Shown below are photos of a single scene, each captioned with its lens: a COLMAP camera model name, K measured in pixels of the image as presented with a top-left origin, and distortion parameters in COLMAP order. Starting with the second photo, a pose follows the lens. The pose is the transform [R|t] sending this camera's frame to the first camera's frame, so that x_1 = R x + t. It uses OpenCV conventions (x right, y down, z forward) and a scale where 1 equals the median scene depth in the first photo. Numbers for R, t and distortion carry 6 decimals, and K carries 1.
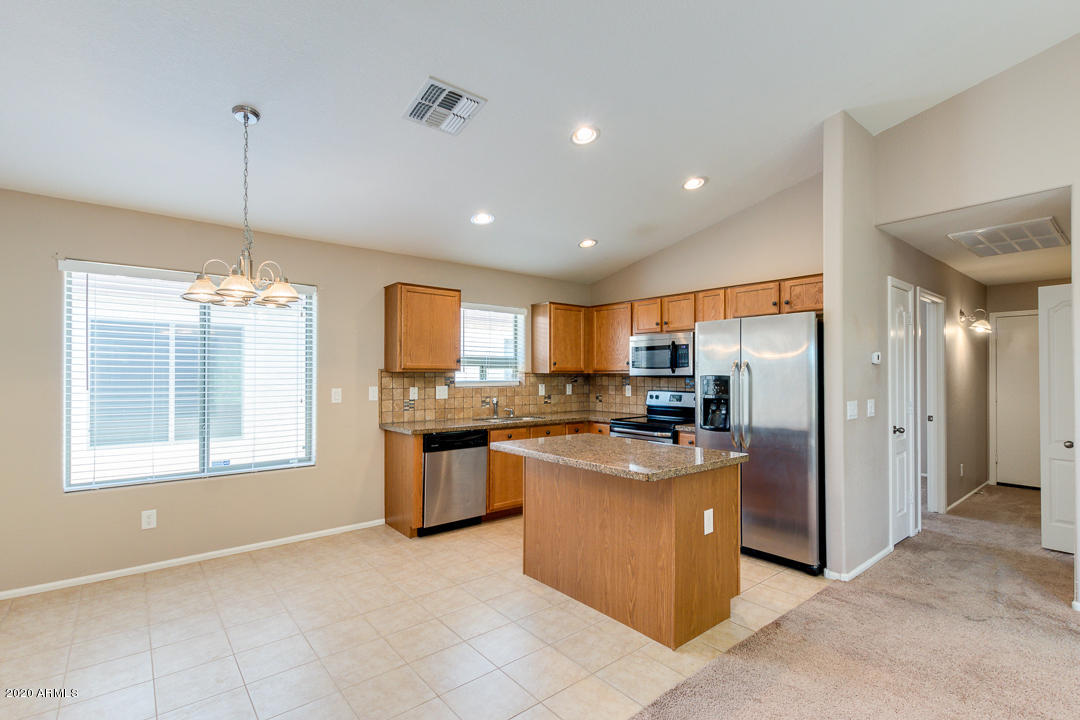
lens RADIAL K [[498.2, 0, 542.7], [0, 498.2, 365.2], [0, 0, 1]] dist [0.003667, -0.001153]
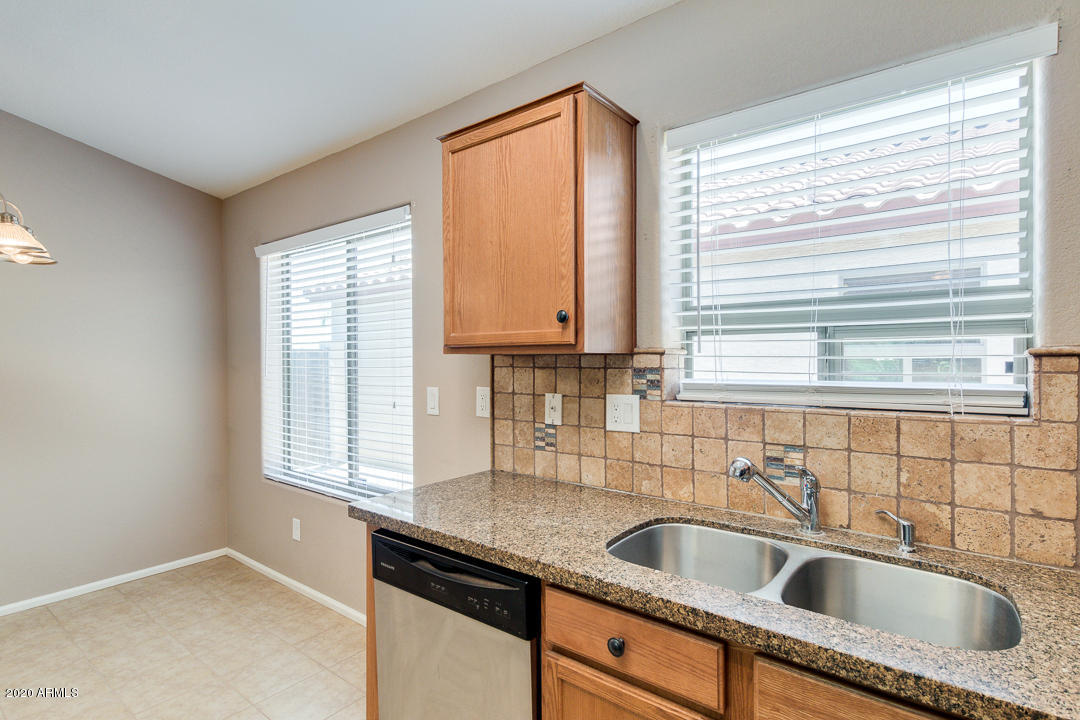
lens RADIAL K [[533.7, 0, 544.5], [0, 533.7, 362.2], [0, 0, 1]] dist [0.017226, -0.006763]
pose [[0.216801, 0.003353, -0.976210, 0.149180], [0.021080, 0.999745, 0.008115, 0.015614], [0.975988, -0.022338, 0.216675, 0.889951]]
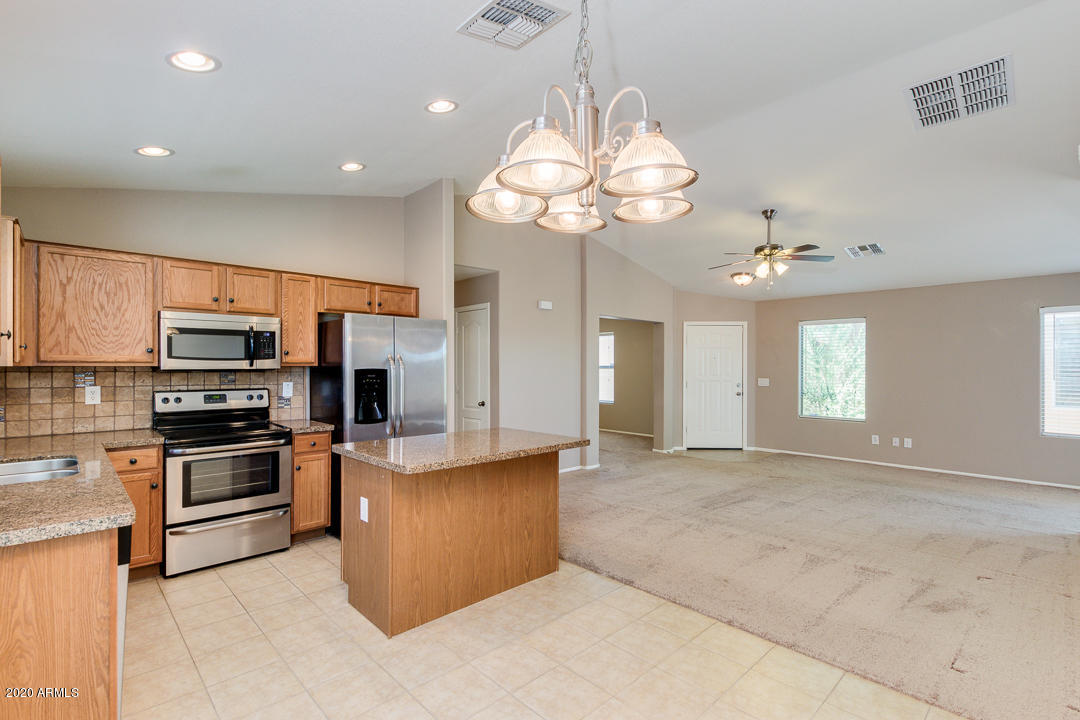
lens RADIAL K [[498.2, 0, 540.0], [0, 498.2, 367.2], [0, 0, 1]] dist [0.003667, -0.001153]
pose [[-0.069398, -0.003458, 0.997583, -0.564432], [-0.019821, 0.999801, 0.002086, 0.006481], [-0.997392, -0.019629, -0.069453, 0.594493]]
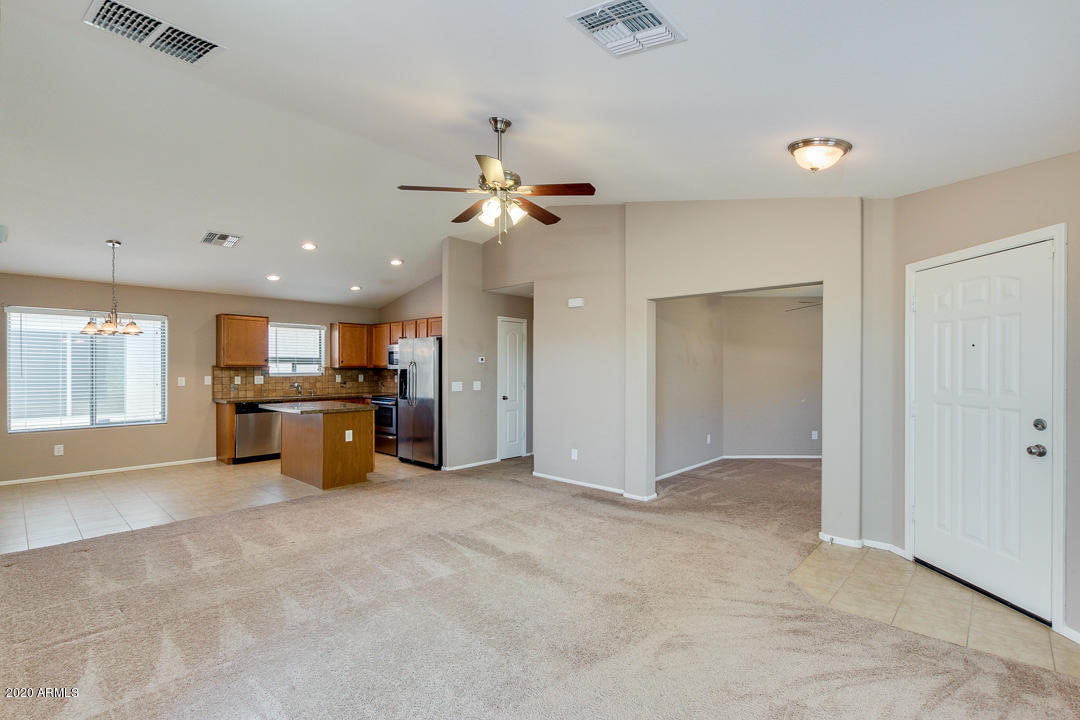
lens RADIAL K [[498.2, 0, 542.8], [0, 498.2, 364.9], [0, 0, 1]] dist [0.003667, -0.001153]
pose [[0.990932, -0.000055, 0.134367, 0.496627], [-0.001621, 0.999922, 0.012362, -0.014913], [-0.134357, -0.012467, 0.990855, -0.722494]]
